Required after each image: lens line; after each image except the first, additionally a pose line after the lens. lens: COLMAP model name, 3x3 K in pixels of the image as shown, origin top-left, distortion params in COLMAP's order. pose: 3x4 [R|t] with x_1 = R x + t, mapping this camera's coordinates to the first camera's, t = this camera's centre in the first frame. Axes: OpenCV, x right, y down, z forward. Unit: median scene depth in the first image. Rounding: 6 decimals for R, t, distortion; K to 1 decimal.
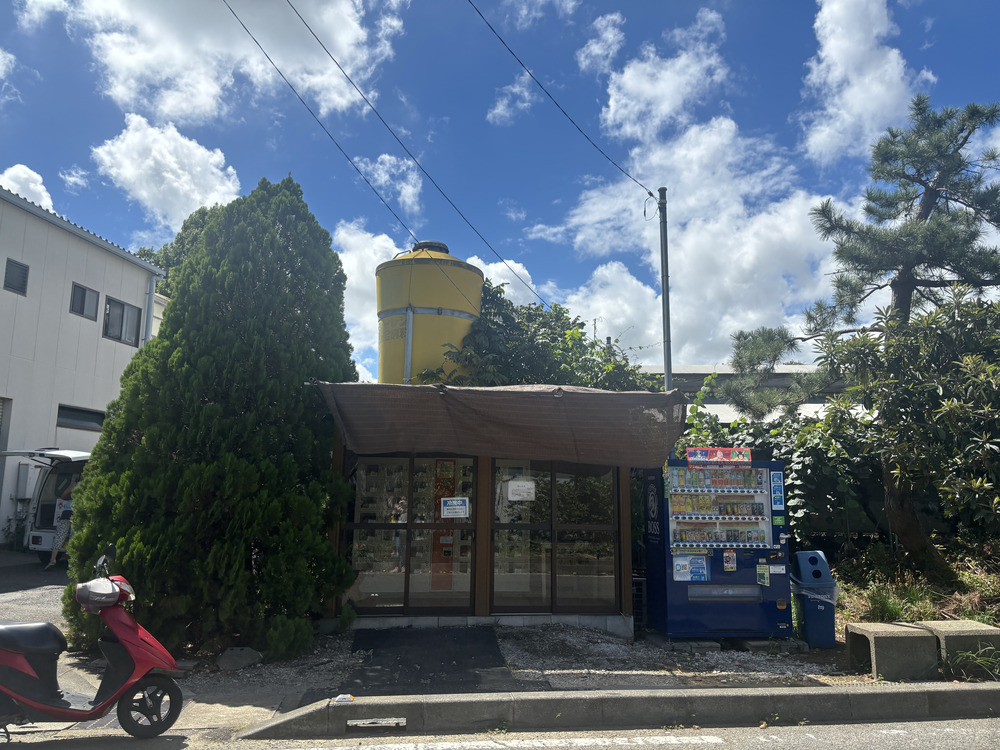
lens RADIAL K [[796.7, 0, 498.2], [0, 796.7, 370.8], [0, 0, 1]] dist [0.025461, -0.048419]
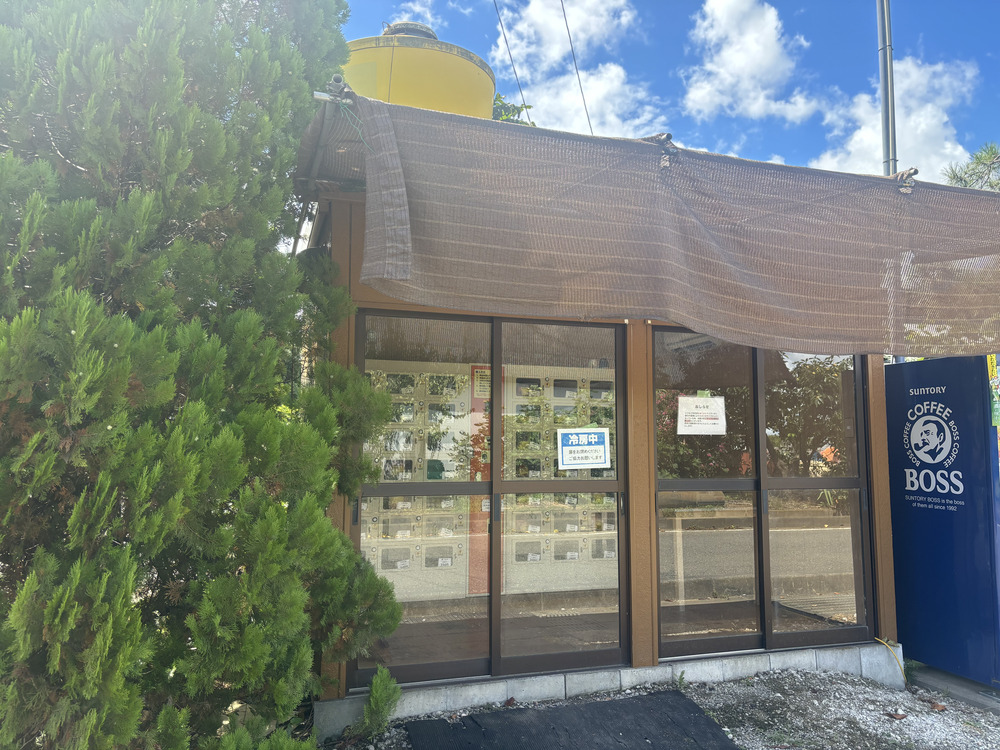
lens RADIAL K [[747.8, 0, 503.6], [0, 747.8, 379.7], [0, 0, 1]] dist [0.013648, 0.002176]
pose [[0.982352, 0.008048, 0.186869, -0.186288], [-0.021695, 0.997233, 0.071098, 0.096179], [-0.185779, -0.073897, 0.979809, 0.552764]]
